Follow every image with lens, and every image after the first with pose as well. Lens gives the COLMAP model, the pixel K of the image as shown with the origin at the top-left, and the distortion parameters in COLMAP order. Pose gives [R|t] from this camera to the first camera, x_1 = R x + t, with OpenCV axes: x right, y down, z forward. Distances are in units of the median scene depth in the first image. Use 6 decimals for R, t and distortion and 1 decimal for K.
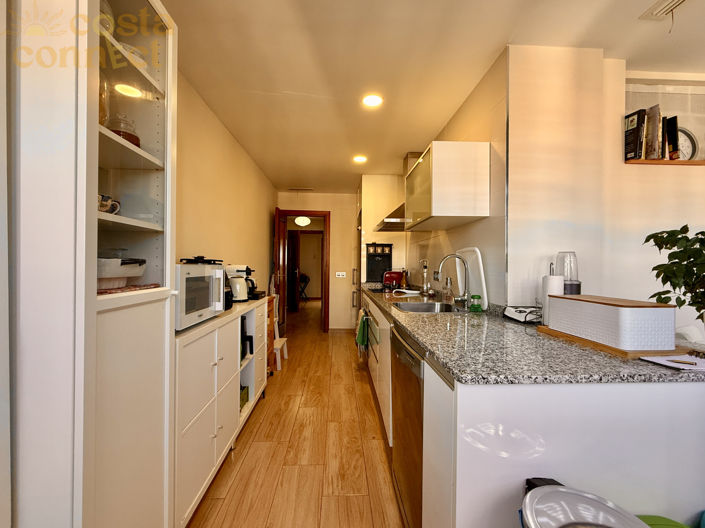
lens RADIAL K [[281.7, 0, 351.2], [0, 281.7, 266.2], [0, 0, 1]] dist [-0.001116, 0.000018]
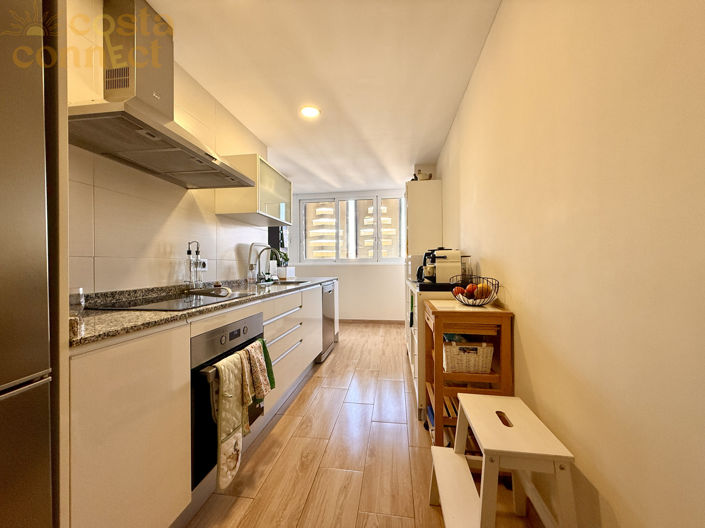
lens RADIAL K [[281.7, 0, 352.9], [0, 281.7, 265.3], [0, 0, 1]] dist [-0.001116, 0.000018]
pose [[-0.978813, 0.002456, 0.204741, -0.249745], [0.002375, 0.999997, -0.000640, 0.036907], [-0.204742, -0.000141, -0.978816, 1.570636]]
